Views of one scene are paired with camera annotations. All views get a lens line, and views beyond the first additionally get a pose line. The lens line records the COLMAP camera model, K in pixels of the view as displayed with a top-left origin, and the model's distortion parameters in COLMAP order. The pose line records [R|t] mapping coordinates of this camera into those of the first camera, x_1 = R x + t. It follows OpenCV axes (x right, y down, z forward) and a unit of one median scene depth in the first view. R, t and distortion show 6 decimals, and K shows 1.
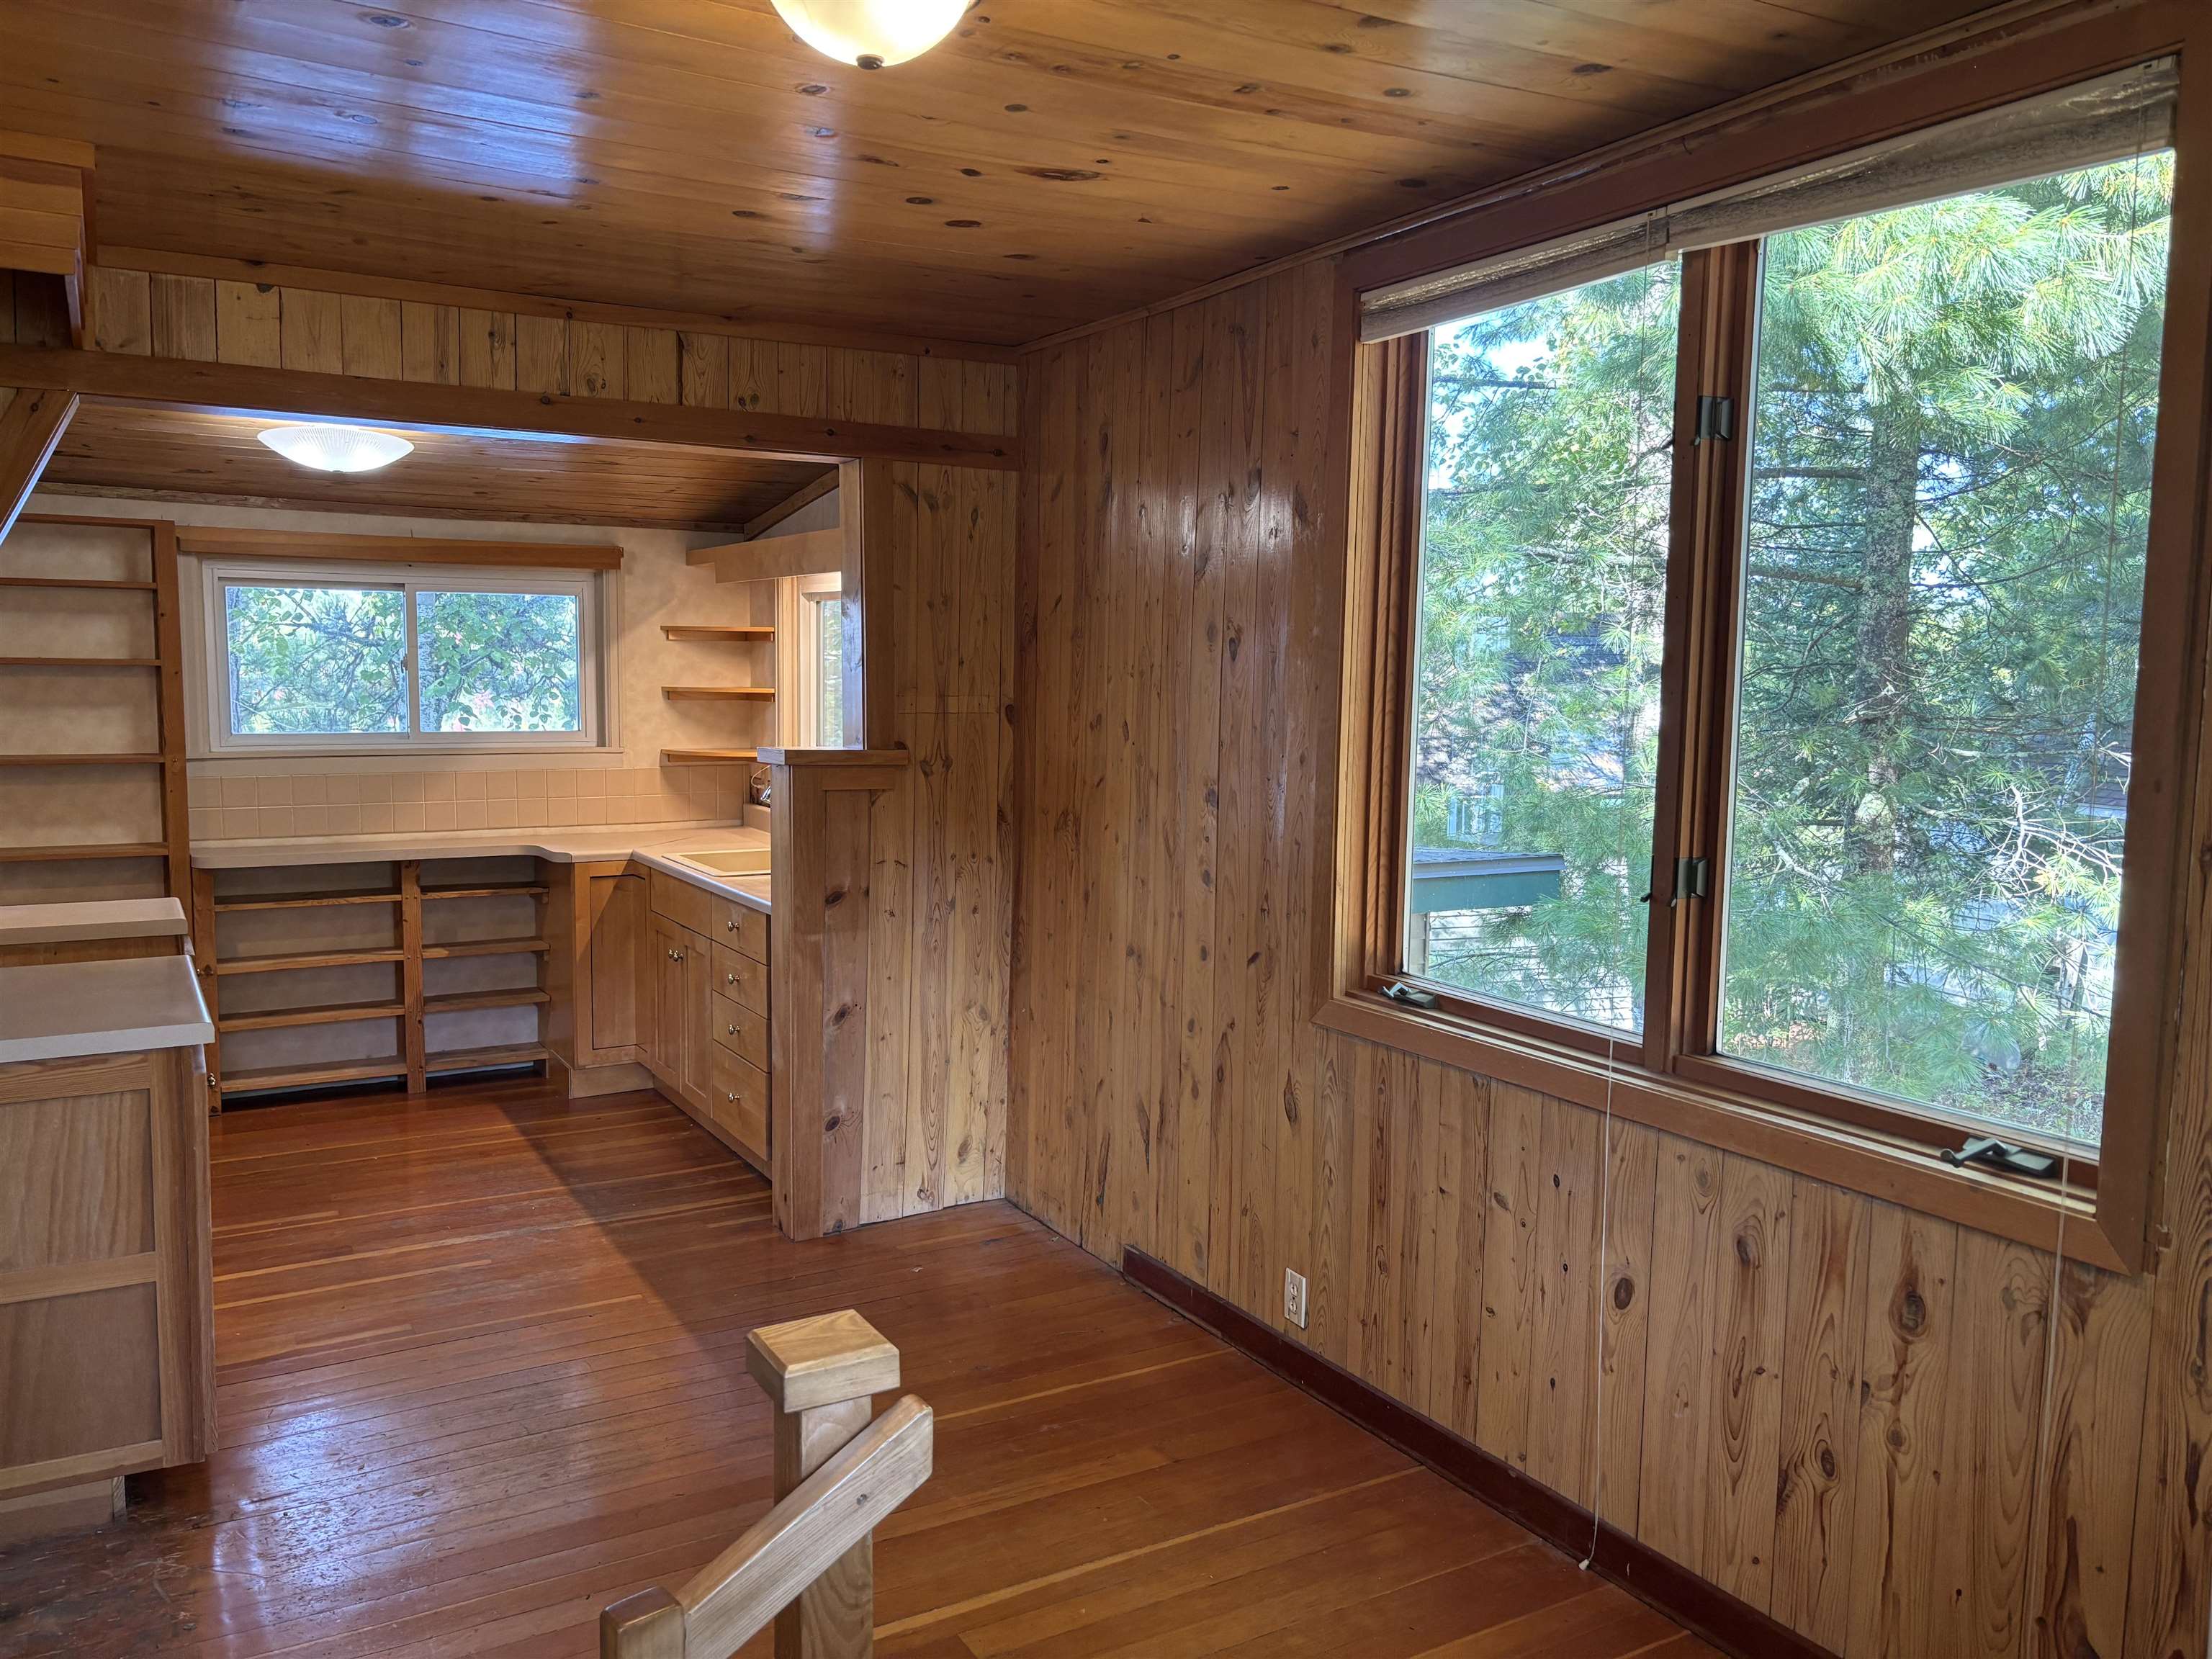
lens RADIAL K [[1683.5, 0, 1087.7], [0, 1683.5, 825.7], [0, 0, 1]] dist [0.024952, 0.001640]
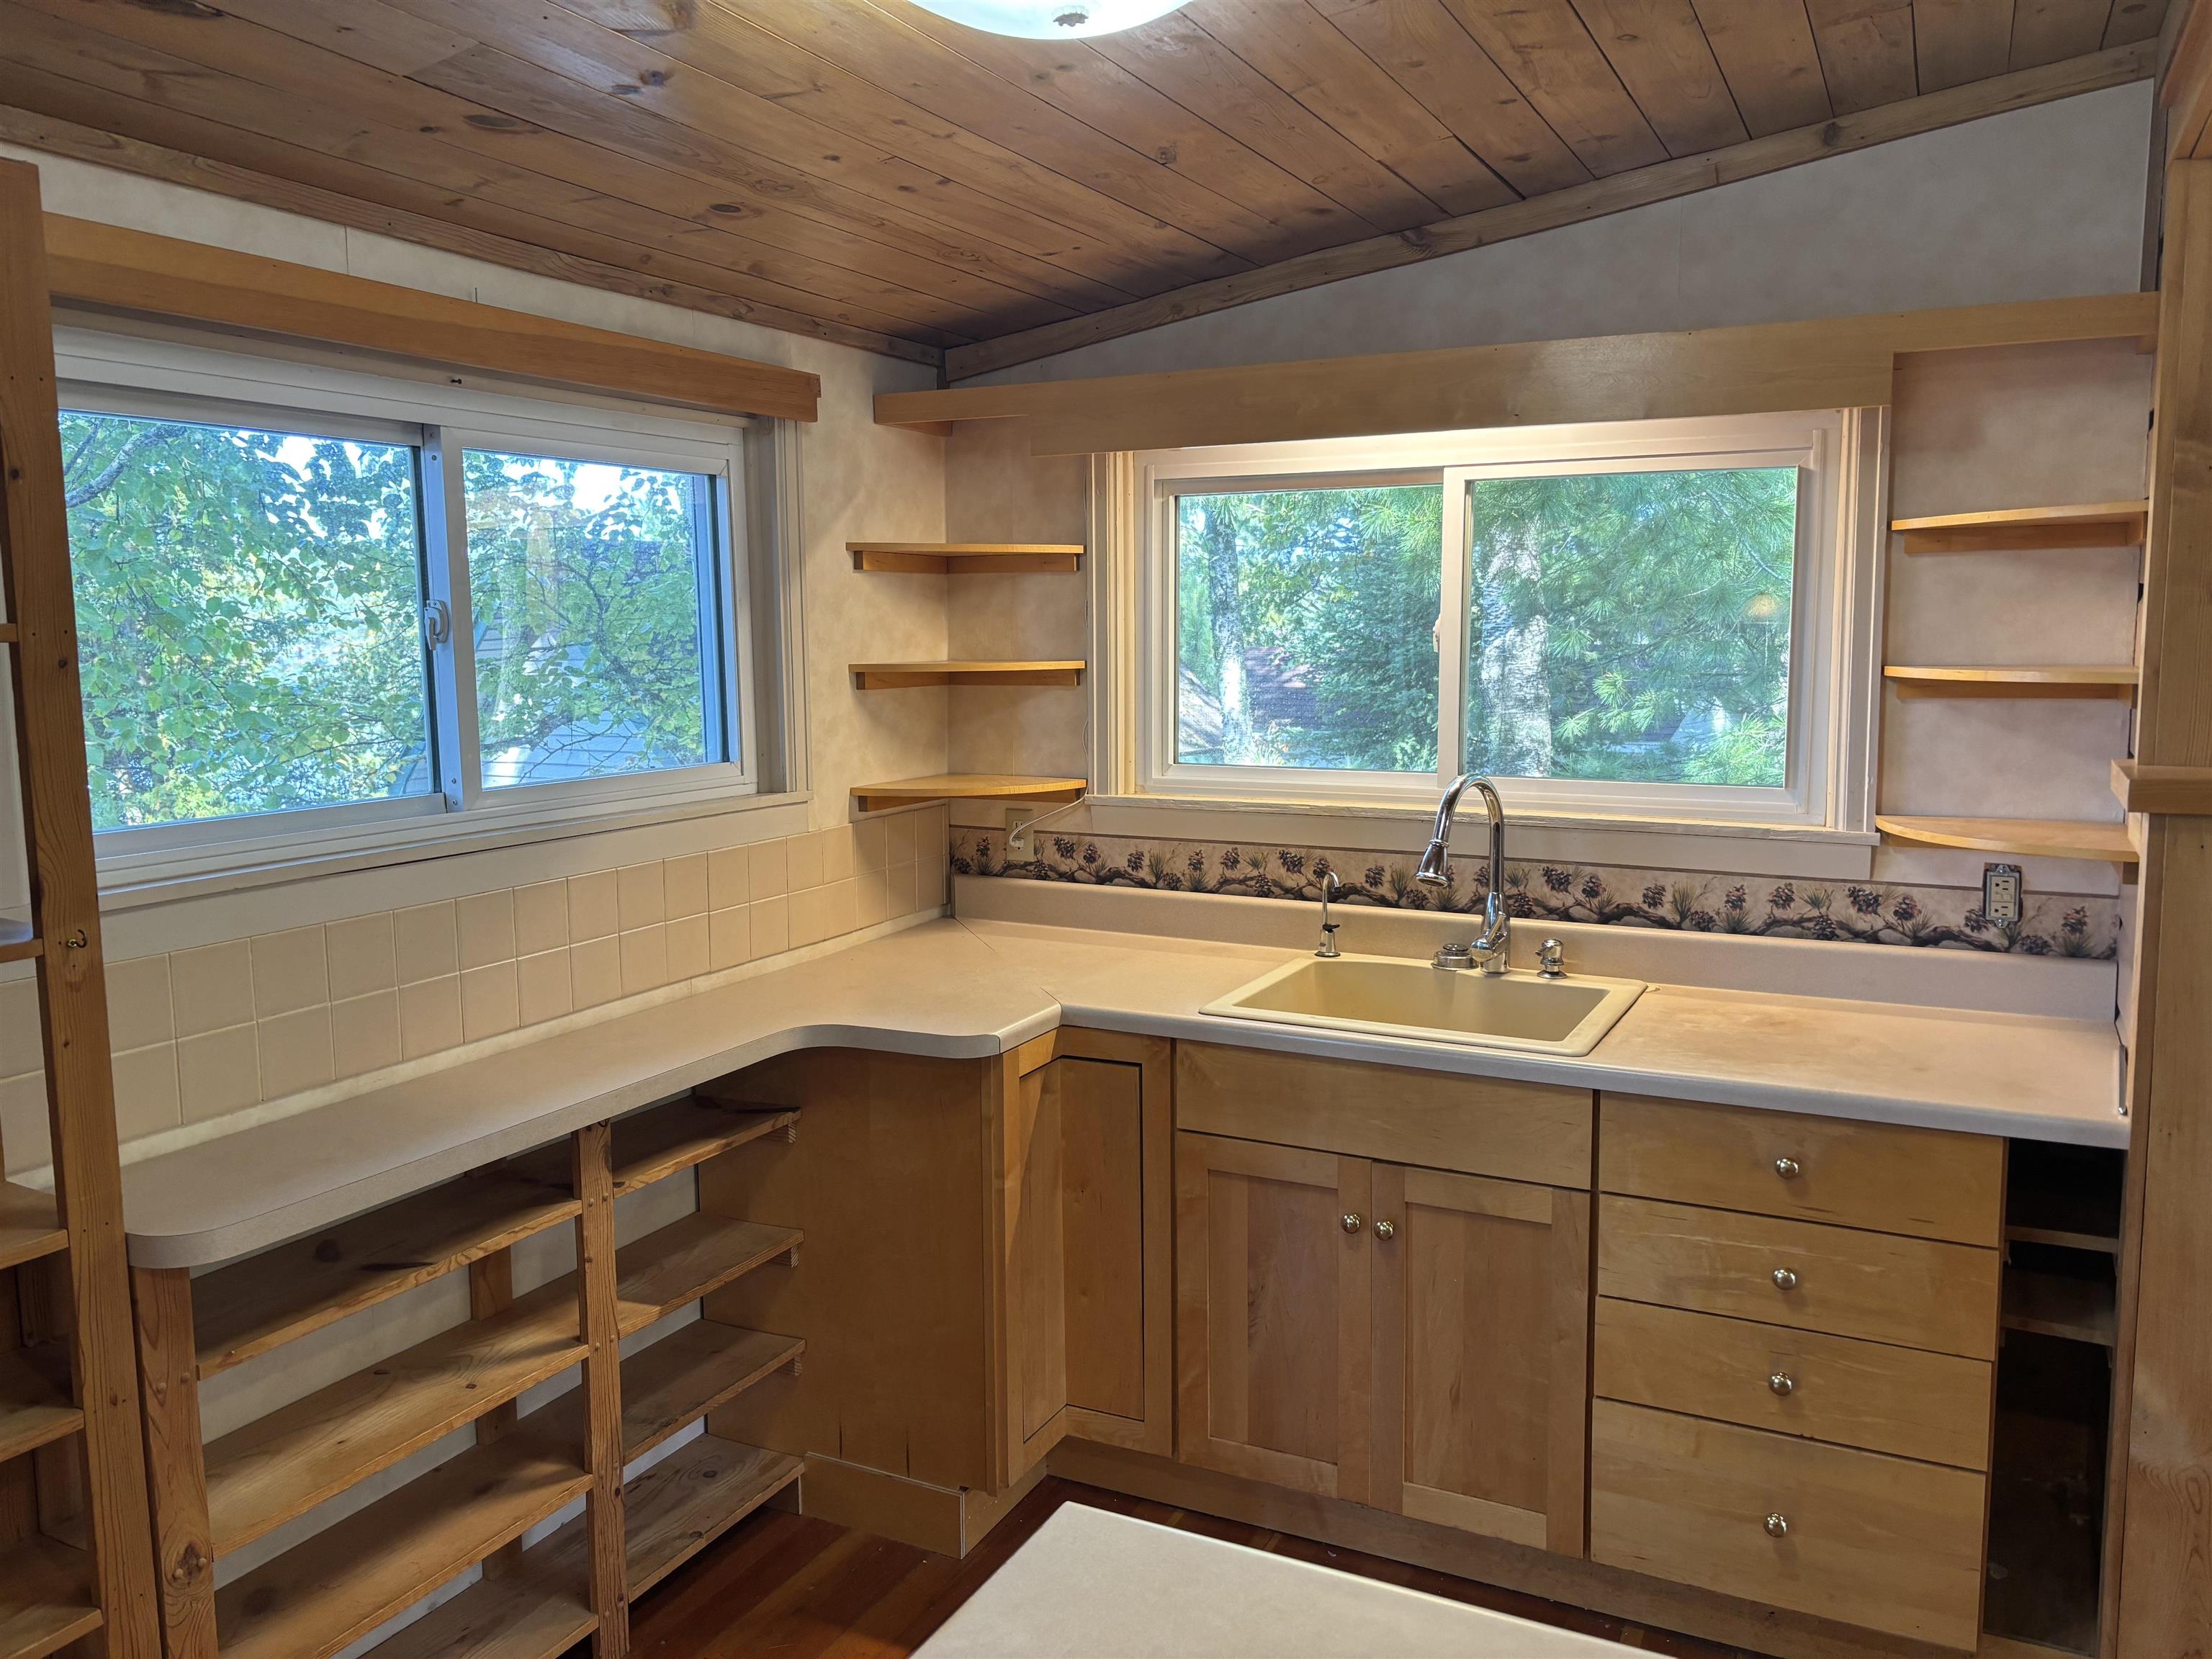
lens RADIAL K [[1681.7, 0, 1108.7], [0, 1681.7, 810.1], [0, 0, 1]] dist [0.055182, -0.061258]
pose [[0.831456, -0.079173, 0.549921, -0.474947], [0.070816, 0.996823, 0.036444, -0.052555], [-0.551060, 0.008641, 0.834421, 0.546317]]
